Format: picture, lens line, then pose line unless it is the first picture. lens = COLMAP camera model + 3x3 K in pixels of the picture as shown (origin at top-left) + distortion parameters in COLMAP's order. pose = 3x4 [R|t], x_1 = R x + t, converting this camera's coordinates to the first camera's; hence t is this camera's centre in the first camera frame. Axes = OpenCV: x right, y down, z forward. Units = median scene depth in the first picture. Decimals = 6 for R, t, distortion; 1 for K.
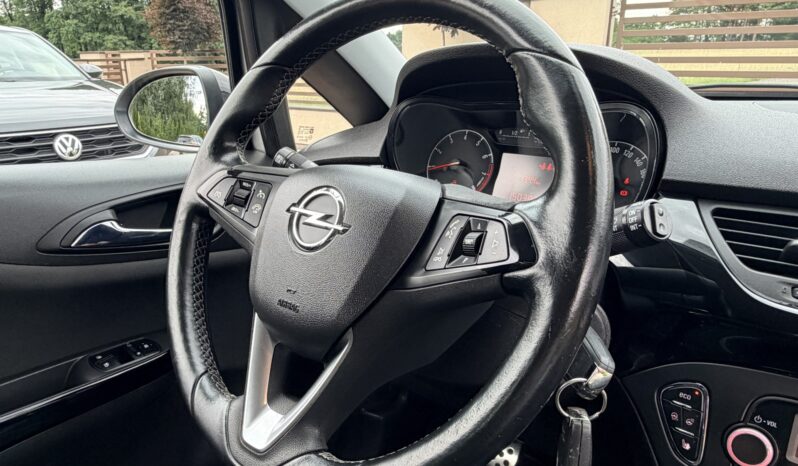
lens RADIAL K [[540.9, 0, 370.1], [0, 540.9, 237.0], [0, 0, 1]] dist [0.006872, 0.006167]
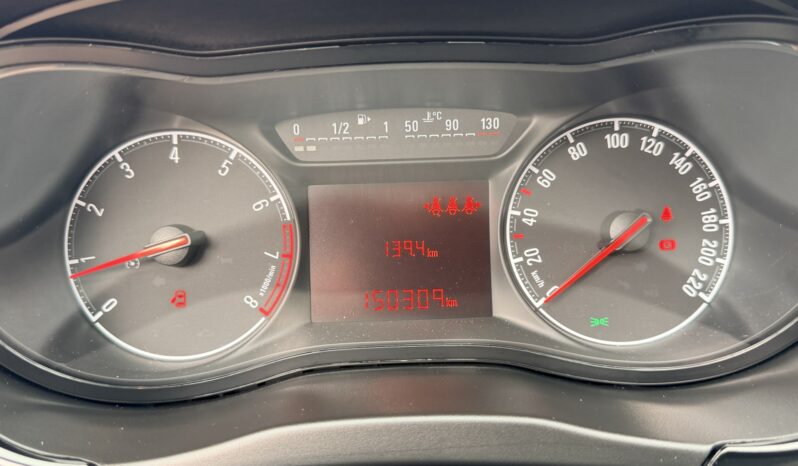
lens RADIAL K [[660.0, 0, 405.9], [0, 660.0, 226.7], [0, 0, 1]] dist [0.073160, -0.107469]
pose [[0.735696, -0.261649, 0.624733, 0.027628], [0.221684, 0.964587, 0.142927, -0.273451], [-0.640006, 0.033343, 0.767646, 0.980510]]
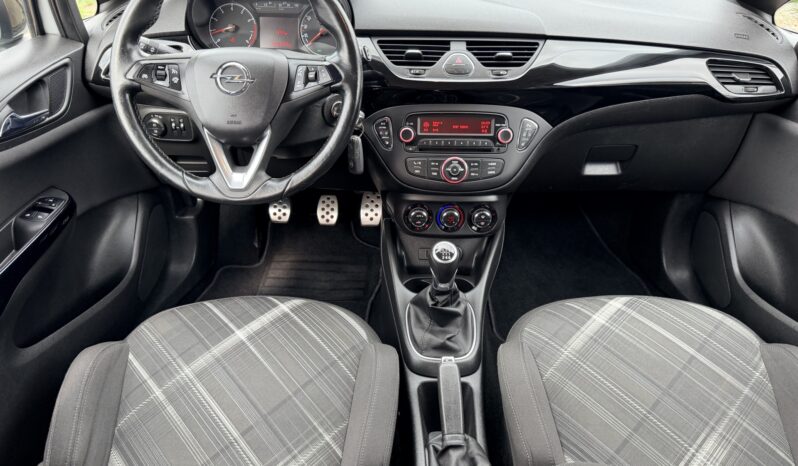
lens RADIAL K [[585.9, 0, 392.2], [0, 585.9, 233.4], [0, 0, 1]] dist [0.041619, -0.066105]
pose [[0.773287, -0.339164, 0.535720, -0.963609], [0.167060, 0.924039, 0.343865, -0.149384], [-0.611652, -0.176409, 0.771208, -1.139929]]
